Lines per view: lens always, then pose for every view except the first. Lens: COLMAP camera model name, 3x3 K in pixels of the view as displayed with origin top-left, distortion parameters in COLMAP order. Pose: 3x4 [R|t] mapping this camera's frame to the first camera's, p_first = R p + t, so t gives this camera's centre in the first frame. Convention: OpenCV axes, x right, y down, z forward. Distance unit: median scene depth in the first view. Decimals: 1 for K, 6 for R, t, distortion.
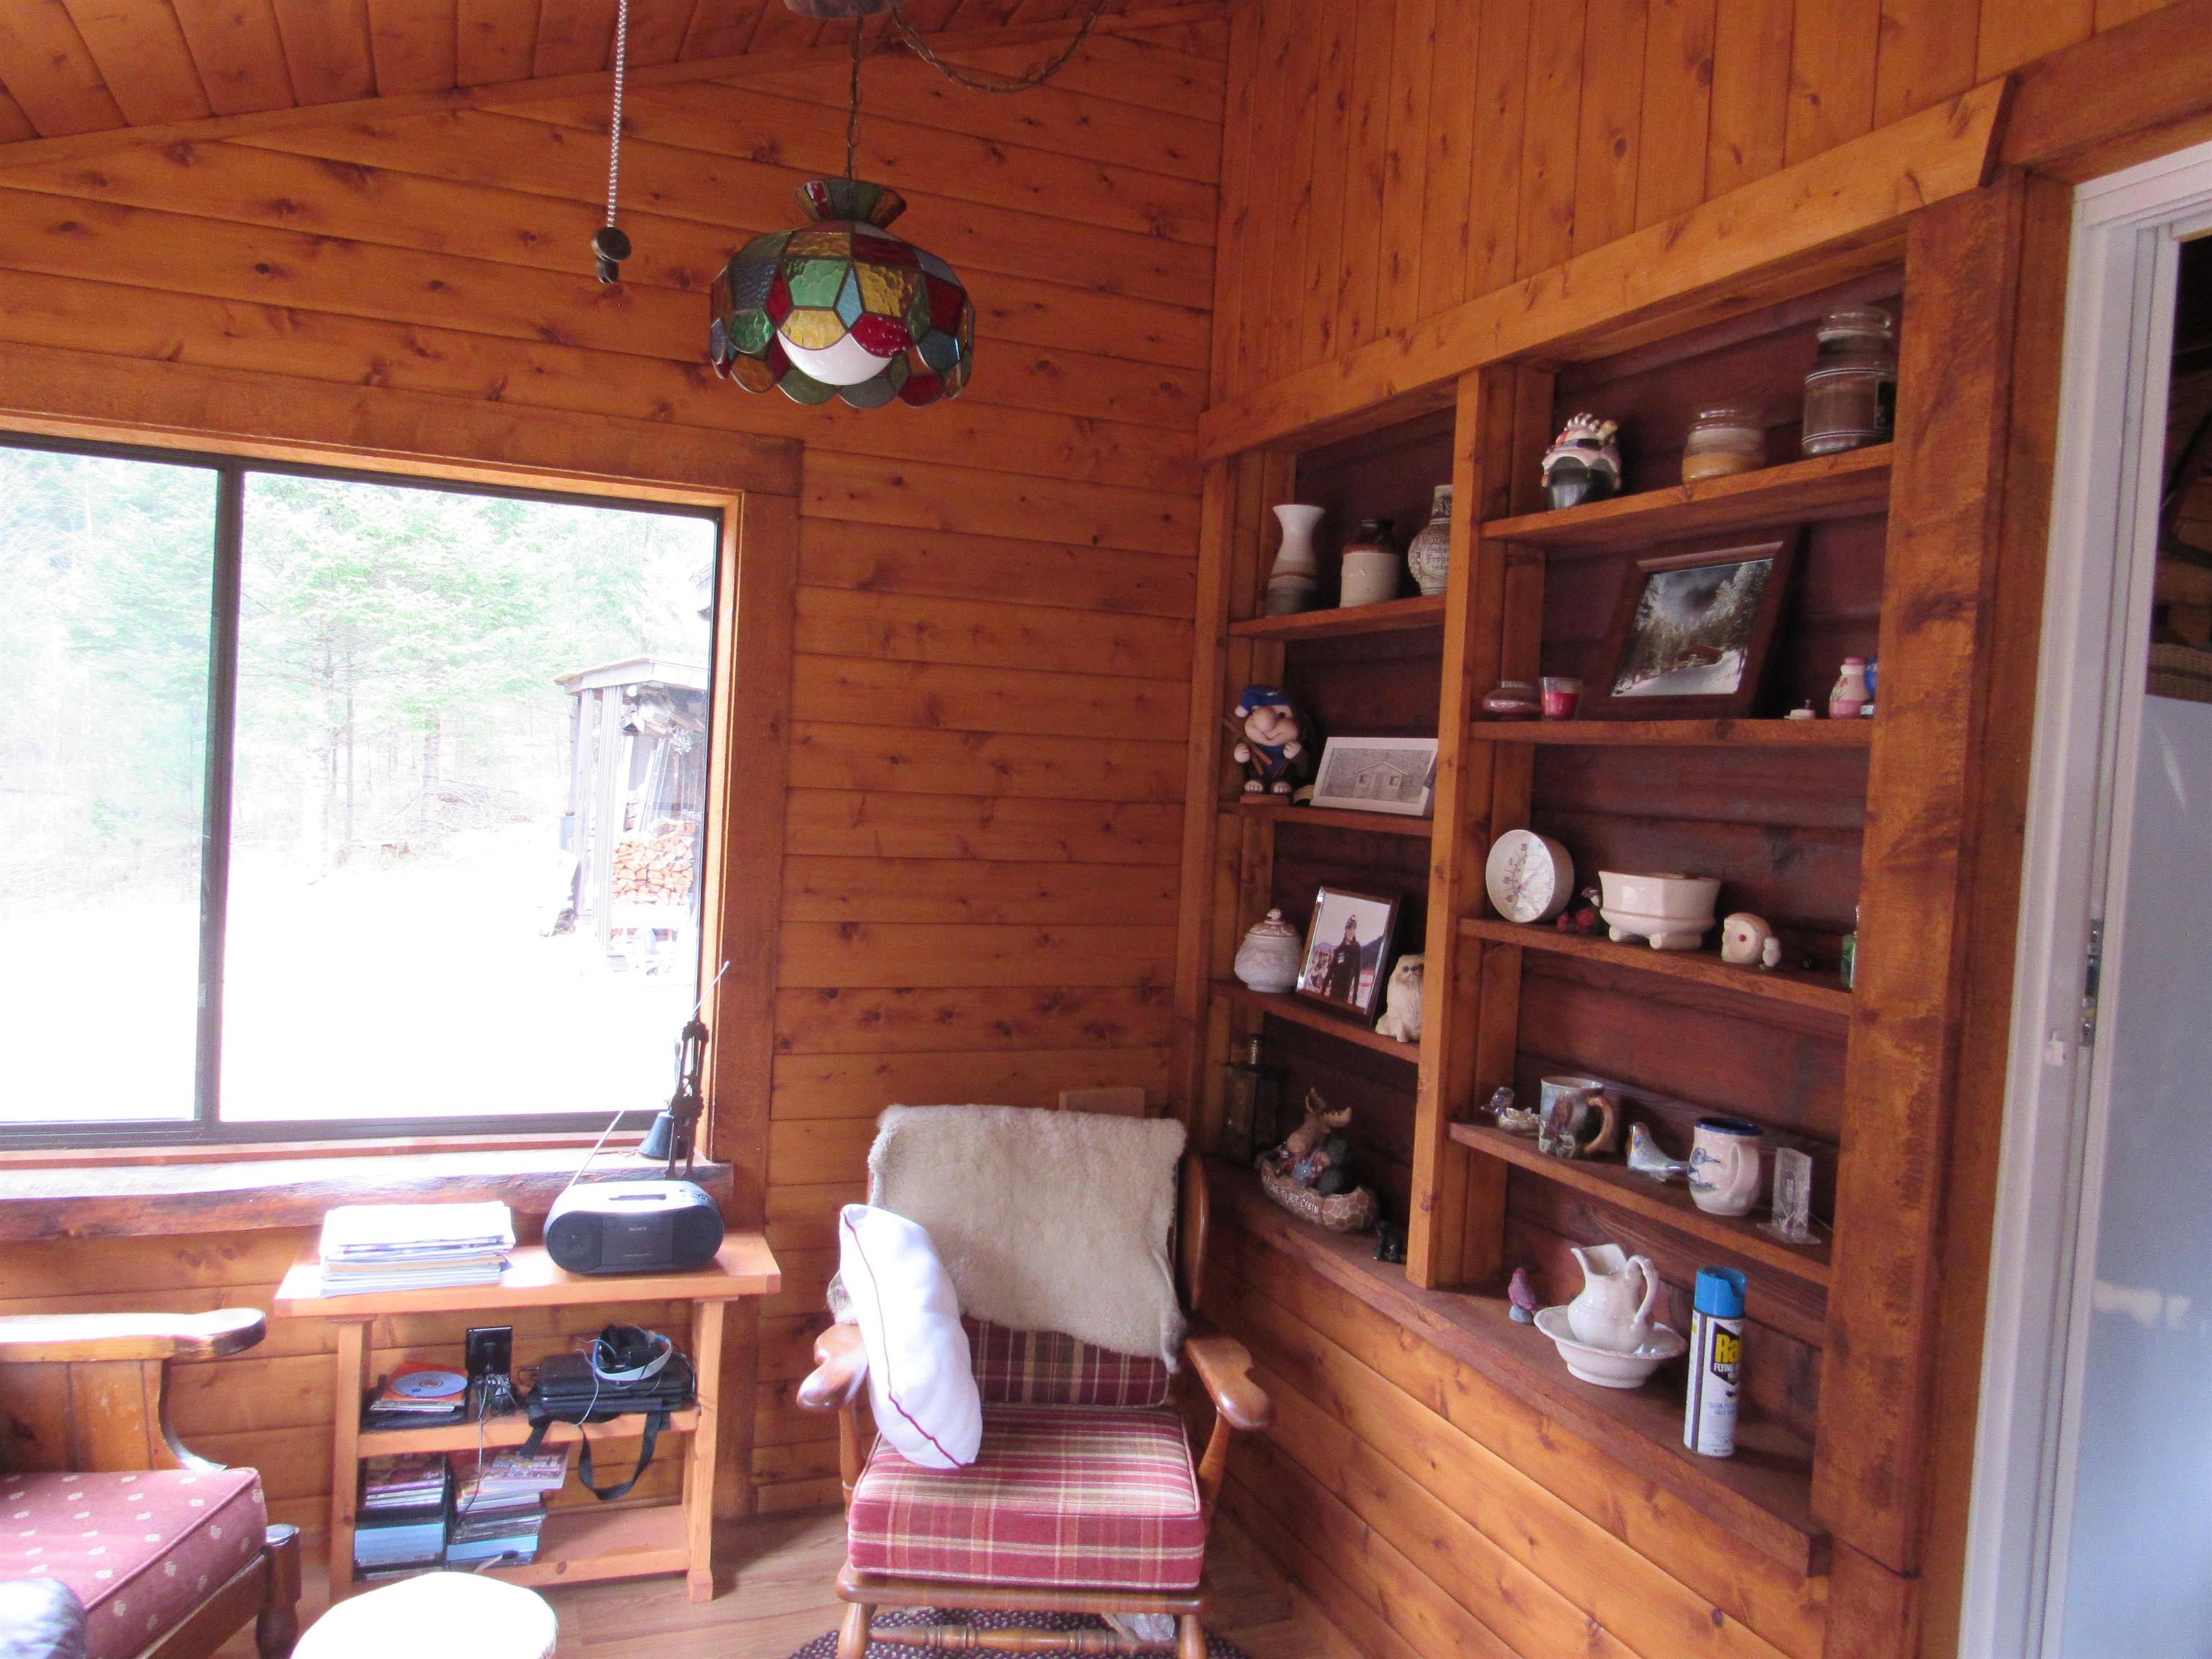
lens RADIAL K [[1586.1, 0, 1102.9], [0, 1586.1, 819.5], [0, 0, 1]] dist [-0.027707, 0.007241]
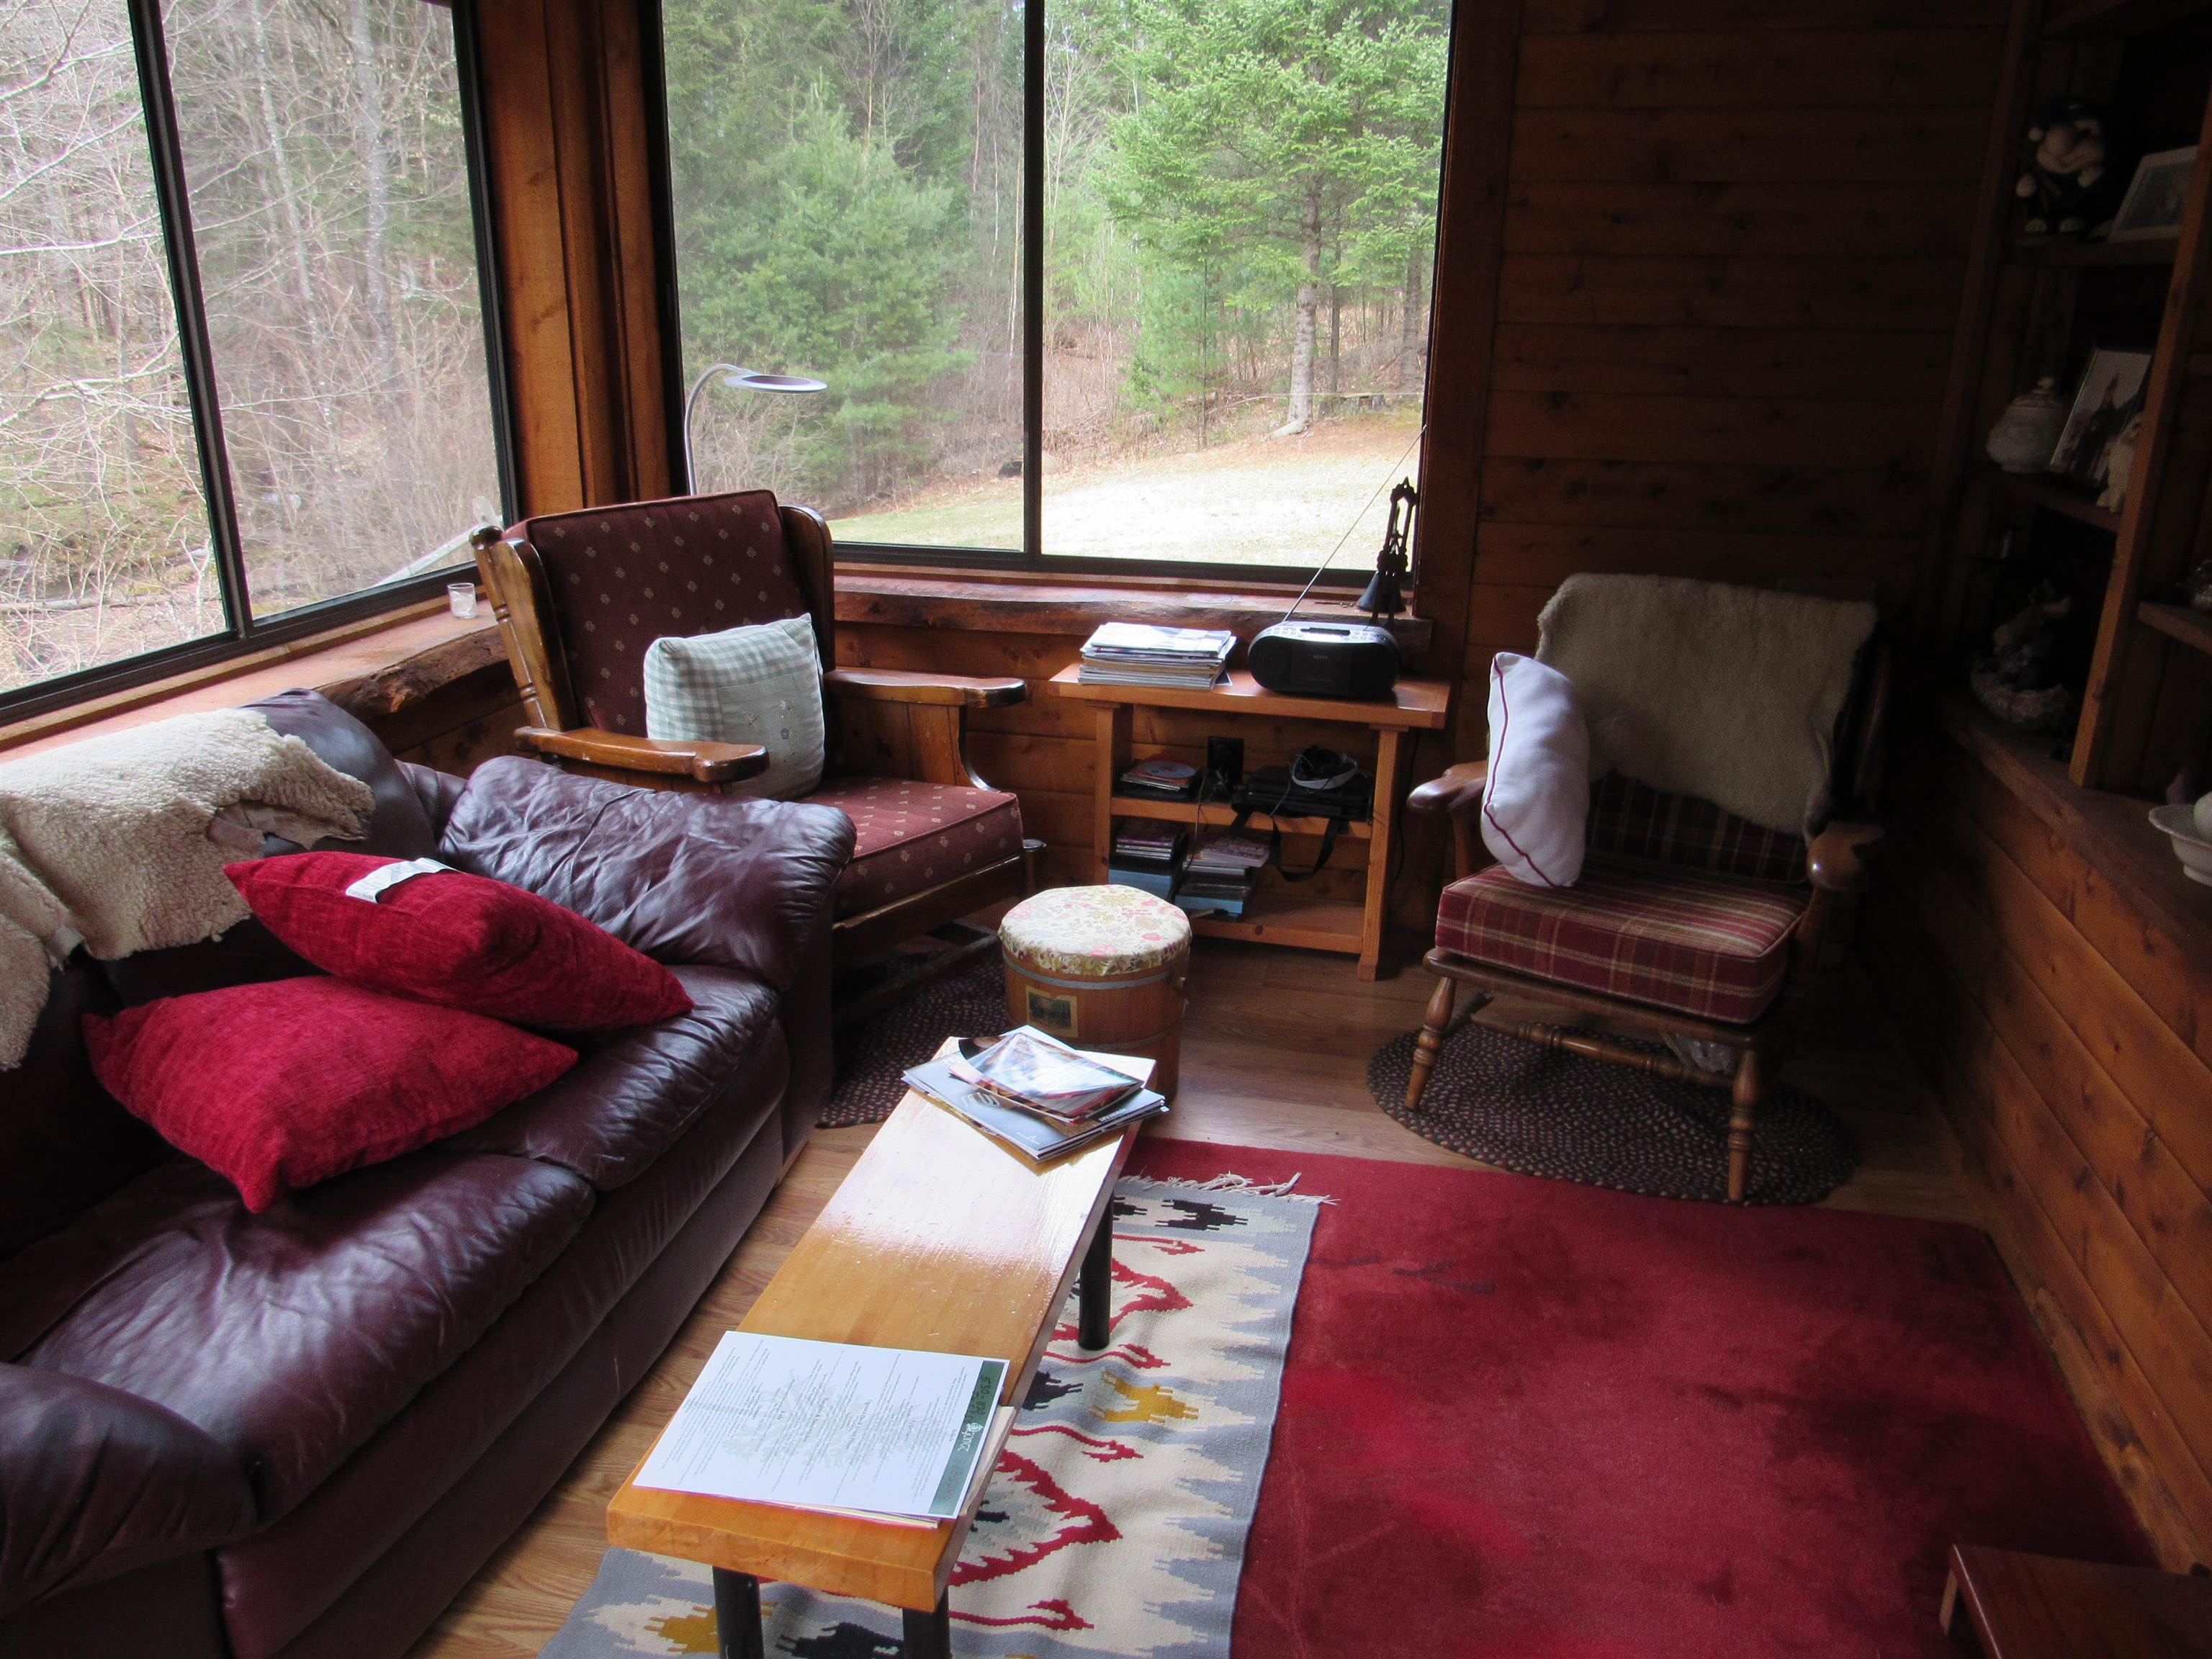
lens RADIAL K [[1586.1, 0, 1102.9], [0, 1586.1, 819.5], [0, 0, 1]] dist [-0.027707, 0.007241]
pose [[0.820778, 0.140427, -0.553719, 0.219025], [0.011804, 0.964938, 0.262213, 0.067517], [0.571126, -0.221755, 0.790342, -0.021446]]
